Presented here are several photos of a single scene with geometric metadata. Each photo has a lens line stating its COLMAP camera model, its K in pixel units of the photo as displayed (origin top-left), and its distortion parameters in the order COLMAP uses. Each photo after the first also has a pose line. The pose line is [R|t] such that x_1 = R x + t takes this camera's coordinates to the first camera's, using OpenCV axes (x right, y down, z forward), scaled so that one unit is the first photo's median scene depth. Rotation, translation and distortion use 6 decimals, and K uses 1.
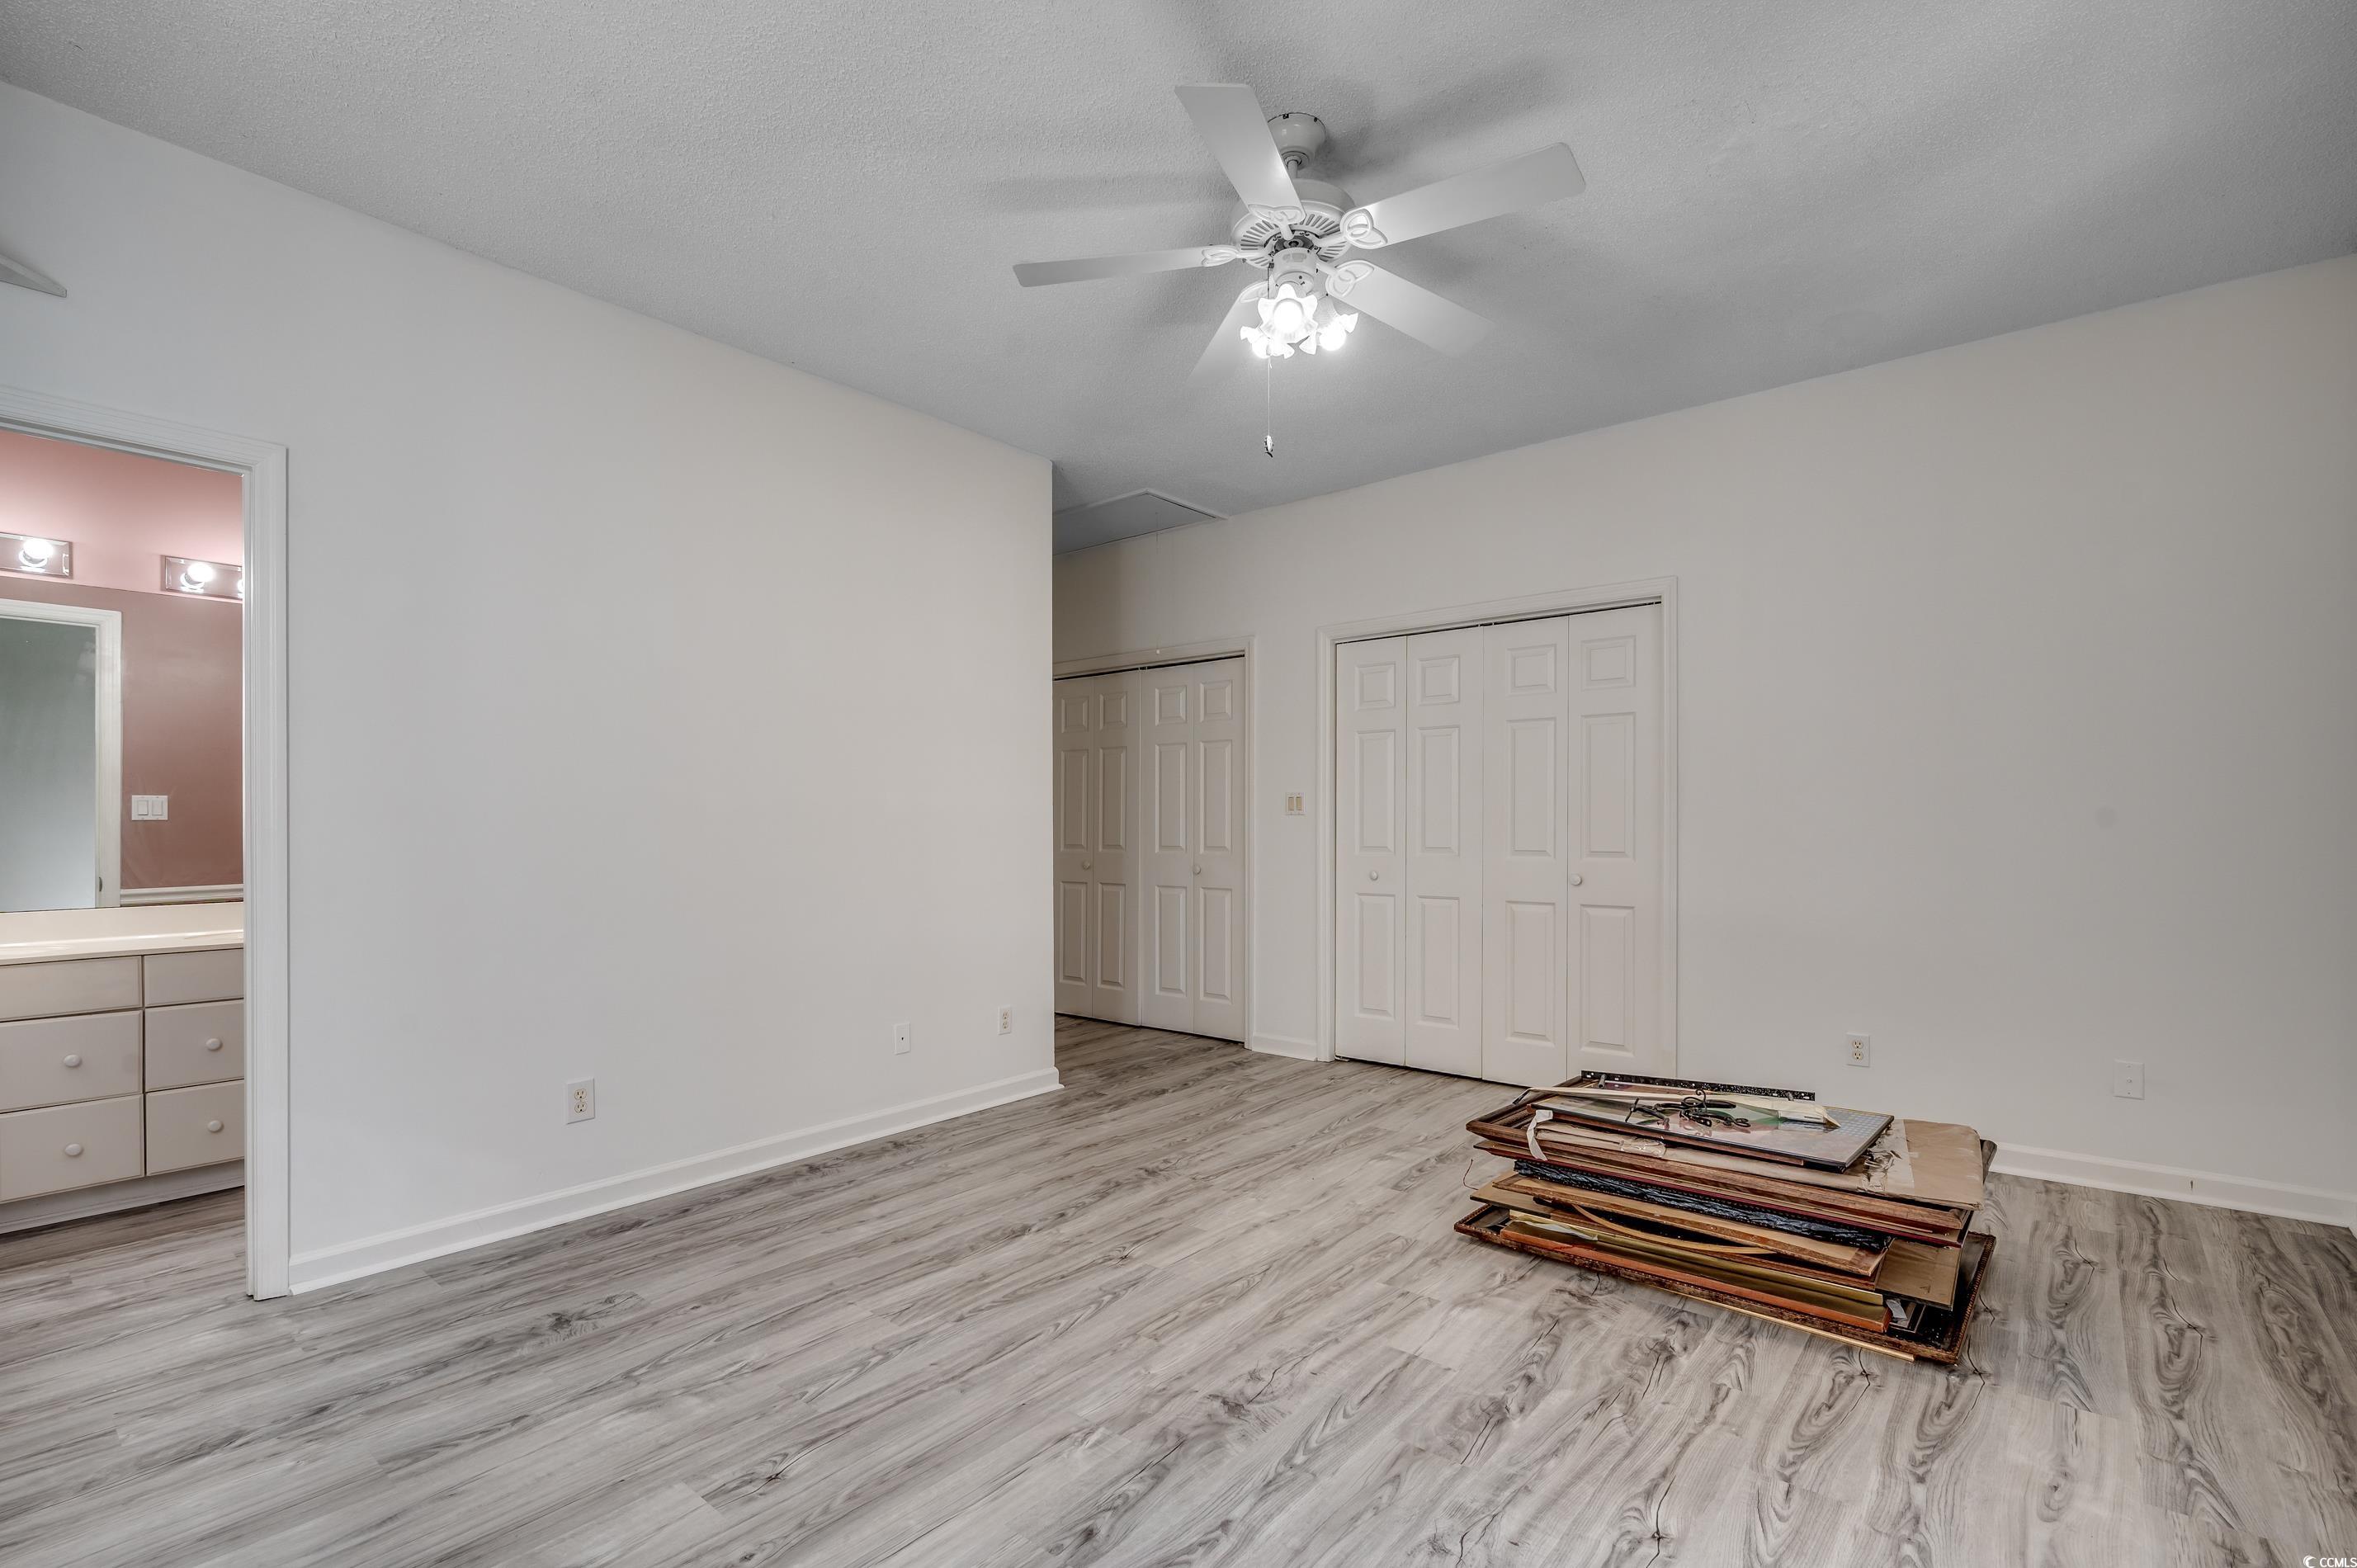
lens RADIAL K [[1050.7, 0, 1185.4], [0, 1050.7, 808.0], [0, 0, 1]] dist [-0.000789, -0.000097]
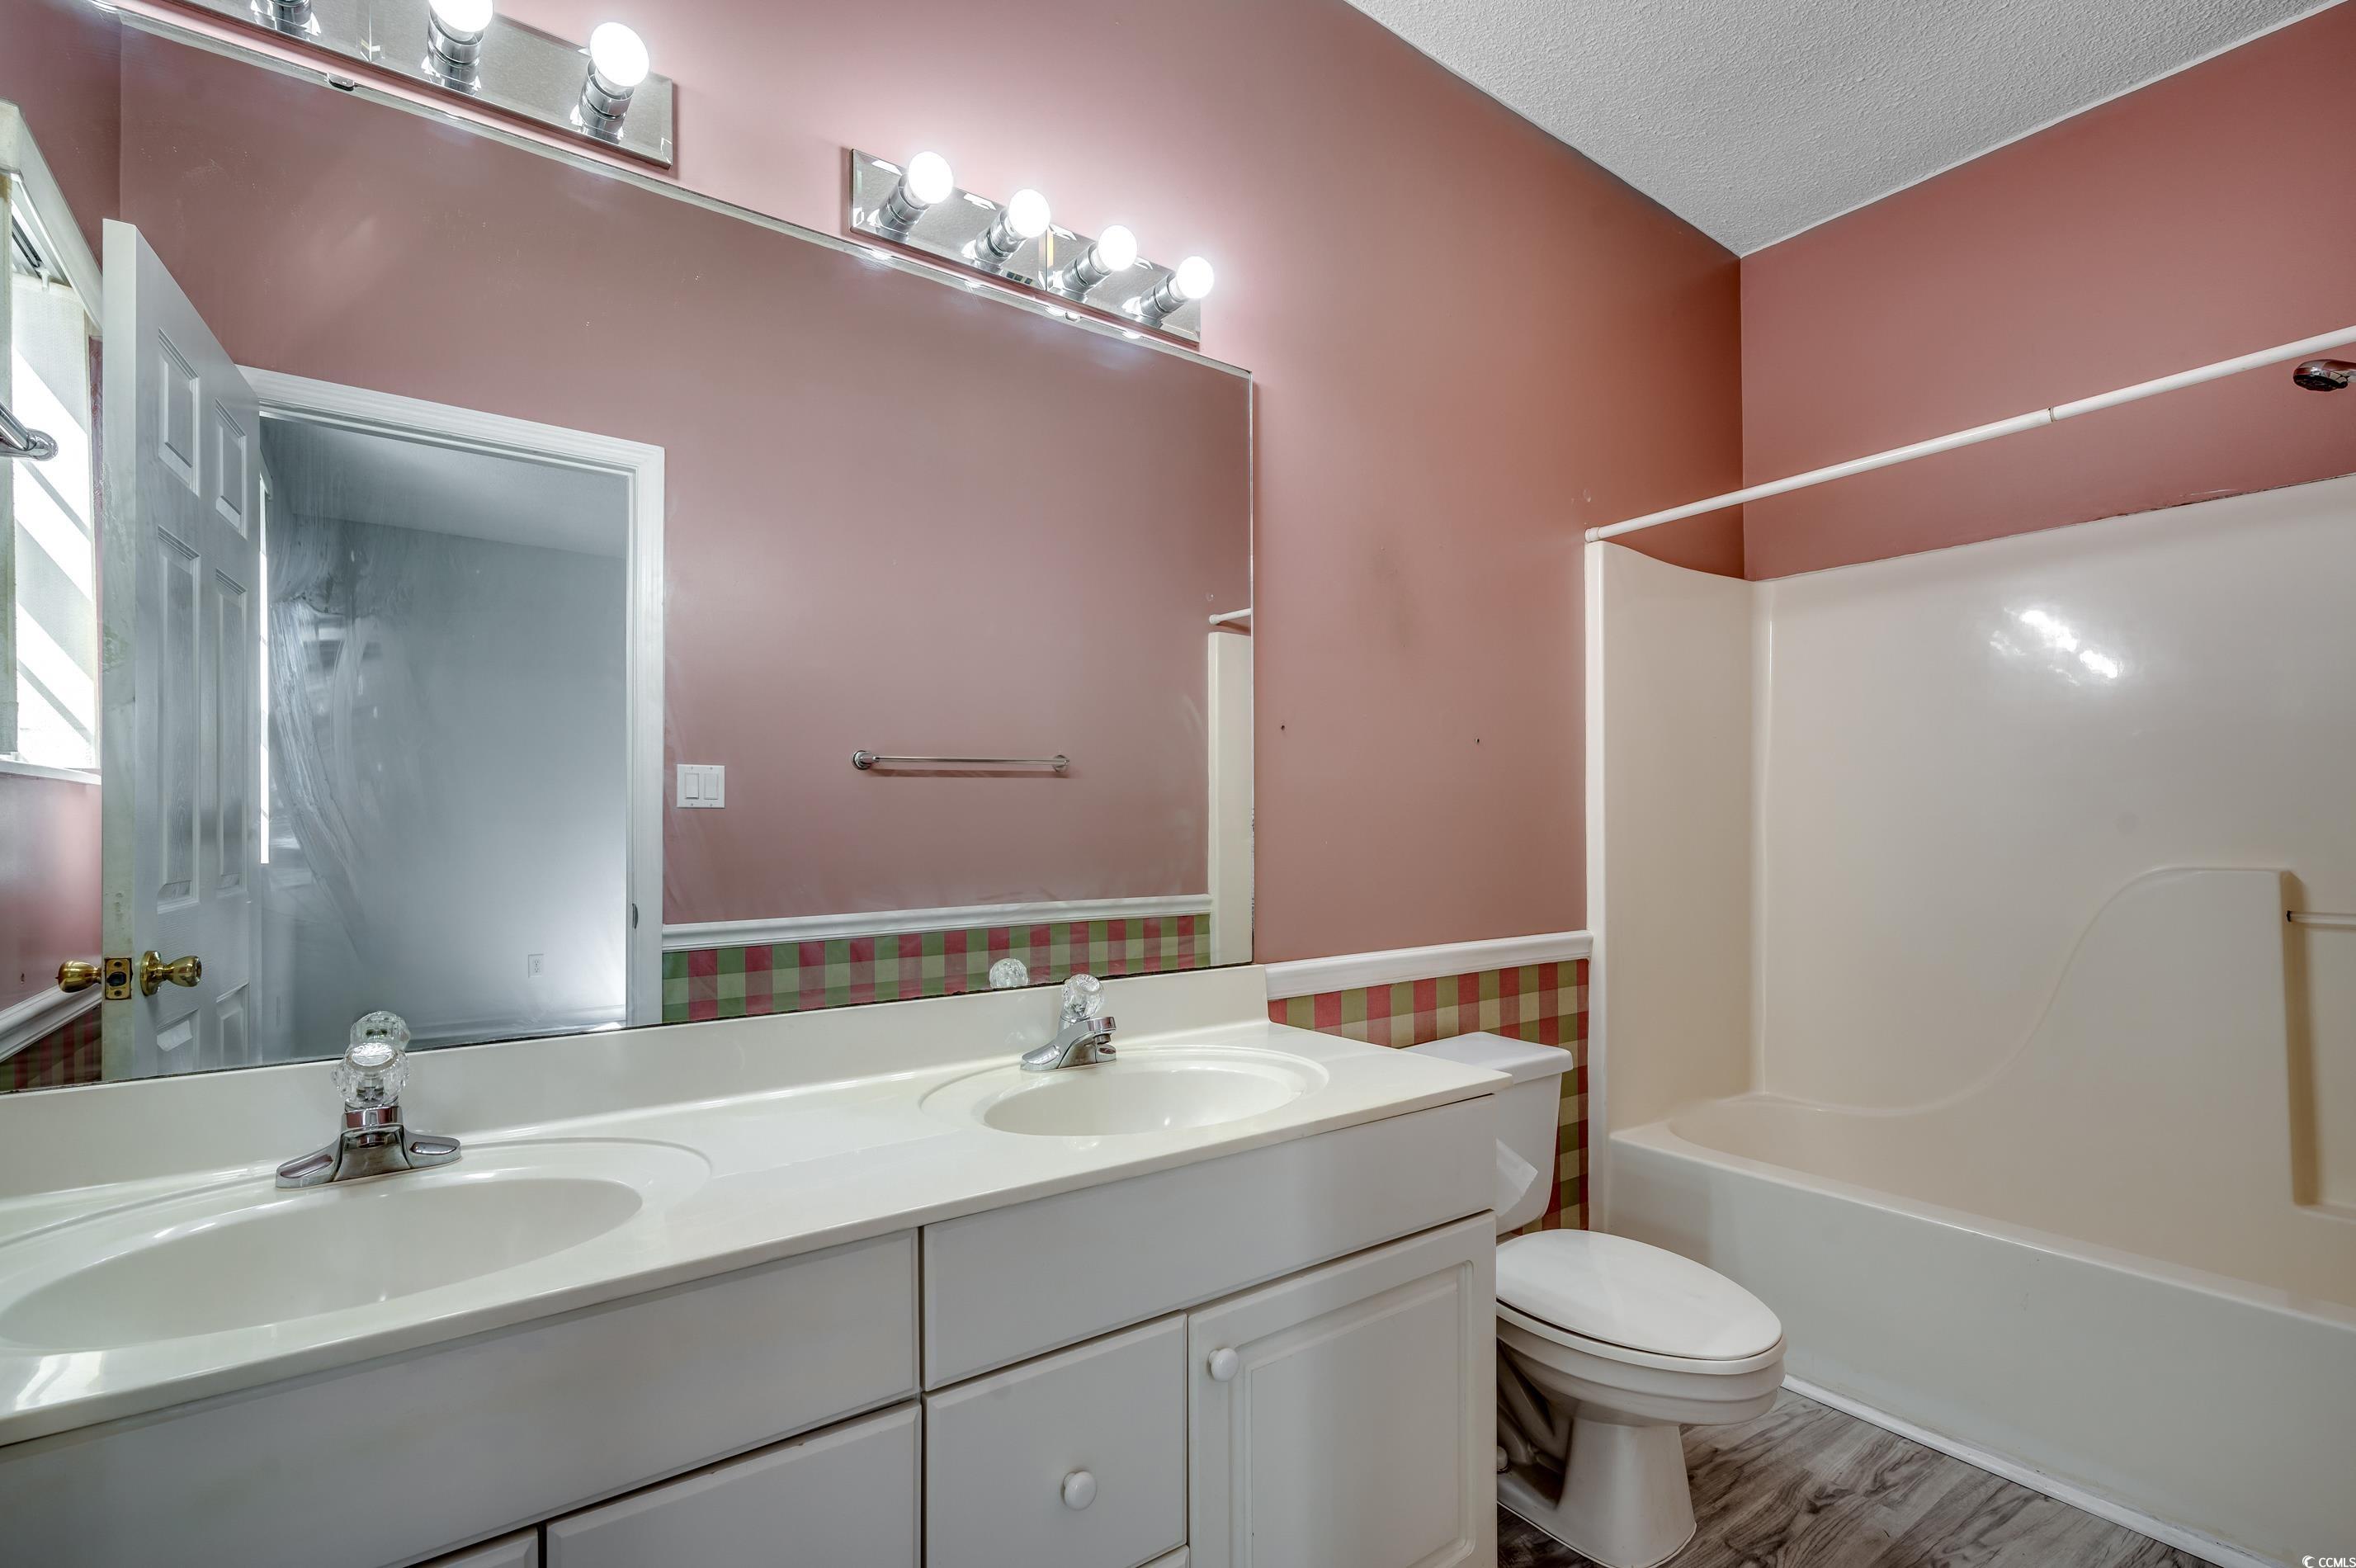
lens RADIAL K [[1050.2, 0, 1174.1], [0, 1050.2, 806.4], [0, 0, 1]] dist [-0.000789, -0.000097]
pose [[0.968884, -0.000213, -0.247515, -0.591422], [0.001615, 0.999984, 0.005461, 0.008699], [0.247510, -0.005691, 0.968869, 0.502282]]
